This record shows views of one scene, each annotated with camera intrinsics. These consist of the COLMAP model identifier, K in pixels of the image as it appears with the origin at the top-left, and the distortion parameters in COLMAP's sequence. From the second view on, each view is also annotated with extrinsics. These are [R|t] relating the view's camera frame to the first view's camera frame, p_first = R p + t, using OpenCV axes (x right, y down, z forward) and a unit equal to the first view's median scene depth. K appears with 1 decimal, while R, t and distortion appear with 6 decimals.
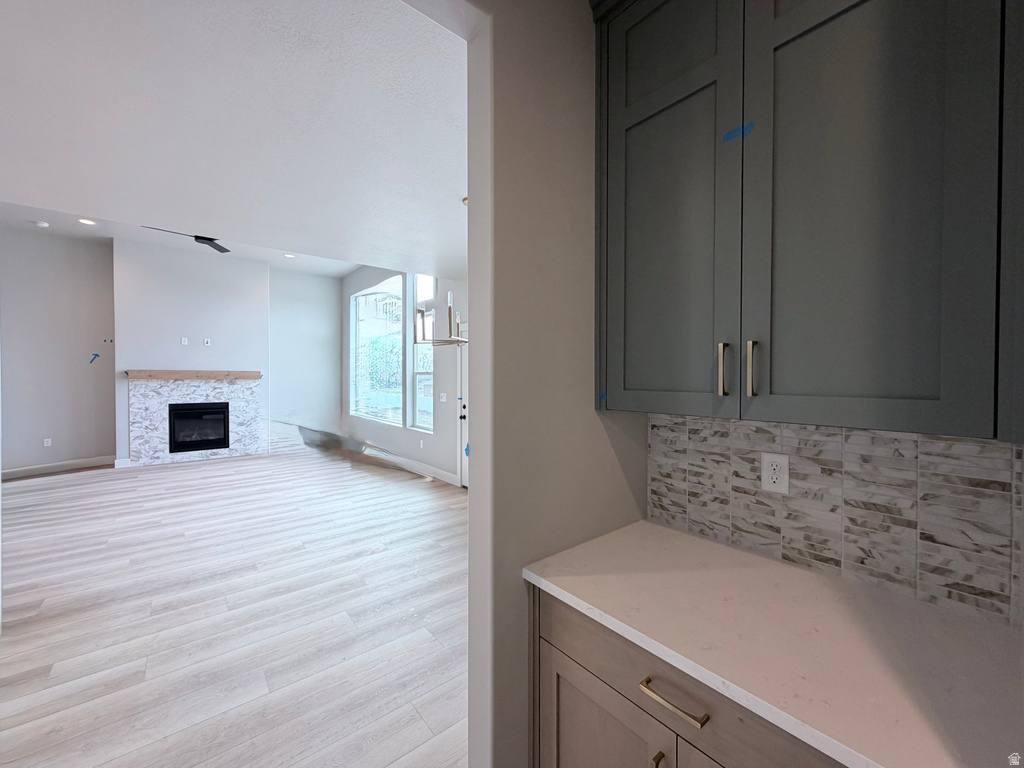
lens RADIAL K [[408.3, 0, 507.7], [0, 408.3, 383.1], [0, 0, 1]] dist [0.001104, -0.000377]
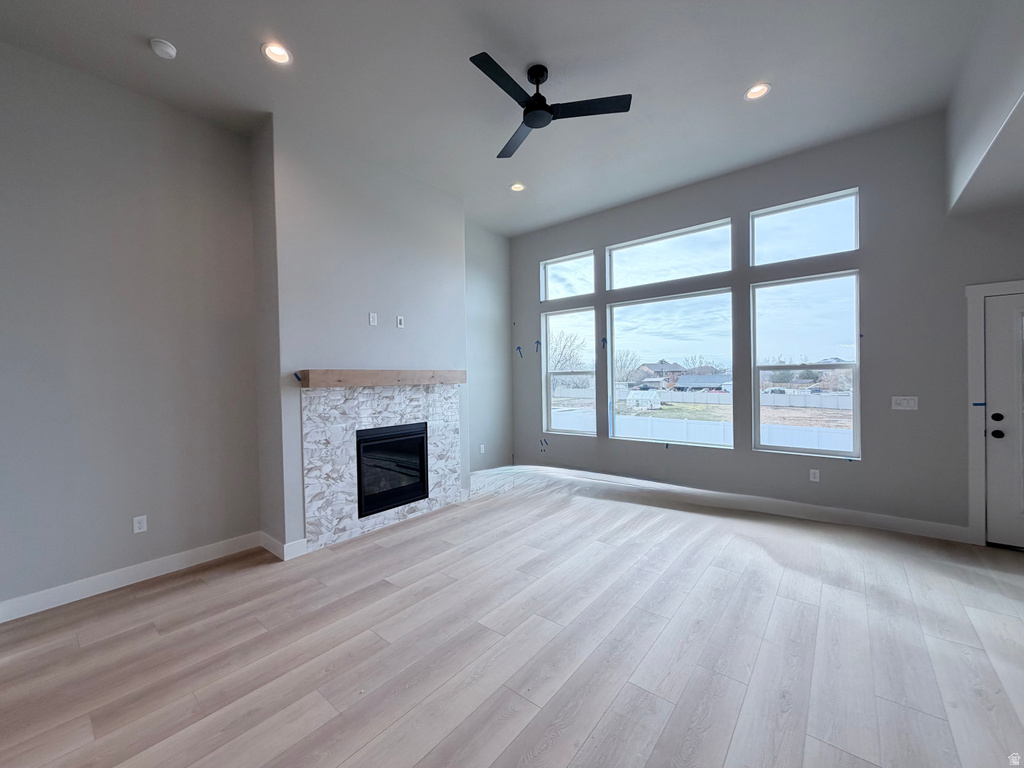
lens RADIAL K [[408.3, 0, 507.7], [0, 408.3, 383.1], [0, 0, 1]] dist [0.001104, -0.000377]
pose [[0.979955, -0.024232, 0.197742, -0.734198], [0.025010, 0.999686, -0.001437, -0.008021], [-0.197645, 0.006353, 0.980253, 0.410621]]
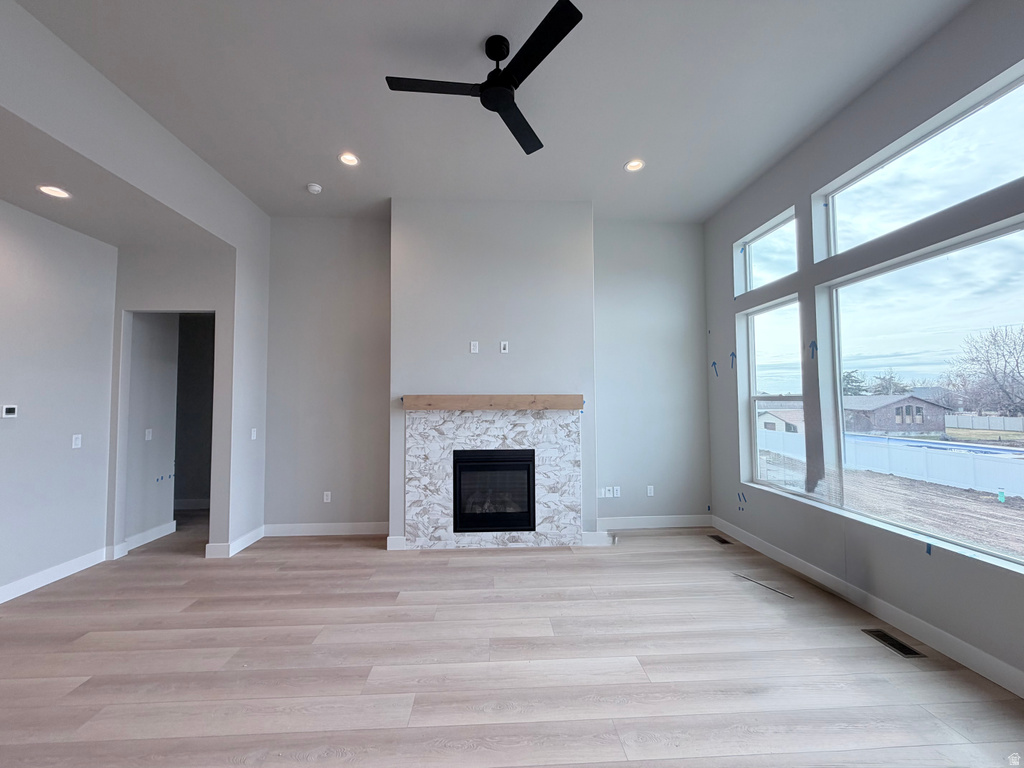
lens RADIAL K [[408.3, 0, 507.7], [0, 408.3, 383.1], [0, 0, 1]] dist [0.001104, -0.000377]
pose [[0.805963, -0.032888, -0.591051, -0.399524], [-0.002263, 0.998277, -0.058634, -0.013731], [0.591961, 0.048594, 0.804500, 0.550939]]
